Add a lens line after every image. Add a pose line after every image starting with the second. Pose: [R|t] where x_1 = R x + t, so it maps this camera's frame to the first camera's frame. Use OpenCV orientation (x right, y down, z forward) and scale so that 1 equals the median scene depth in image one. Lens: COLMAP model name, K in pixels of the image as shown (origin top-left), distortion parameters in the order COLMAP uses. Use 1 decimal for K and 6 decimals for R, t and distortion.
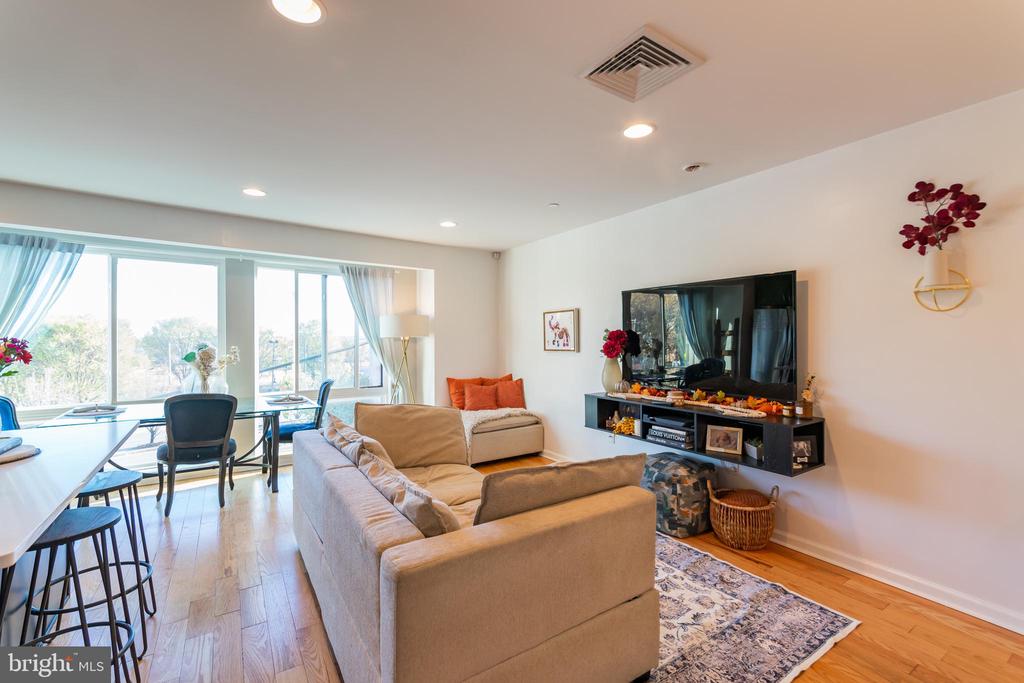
lens RADIAL K [[448.5, 0, 513.8], [0, 448.5, 339.2], [0, 0, 1]] dist [-0.000501, 0.000265]
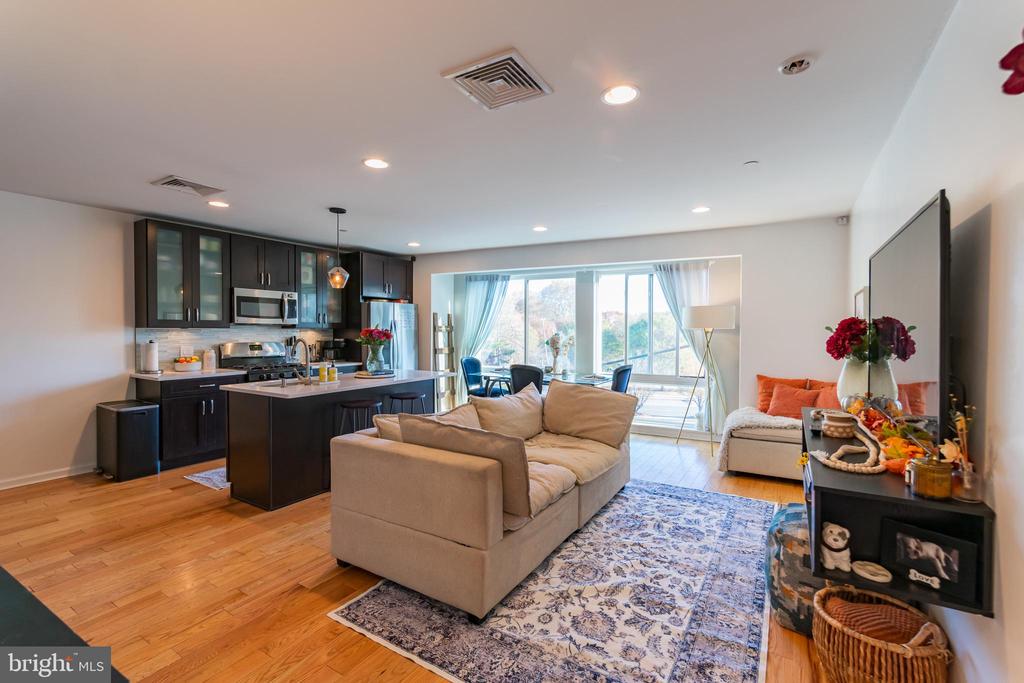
lens RADIAL K [[442.5, 0, 510.2], [0, 442.5, 339.0], [0, 0, 1]] dist [-0.001961, -0.000067]
pose [[0.428722, 0.021252, -0.903187, 0.606279], [-0.004849, 0.999763, 0.021223, -0.000735], [0.903424, -0.004719, 0.428723, 0.265508]]
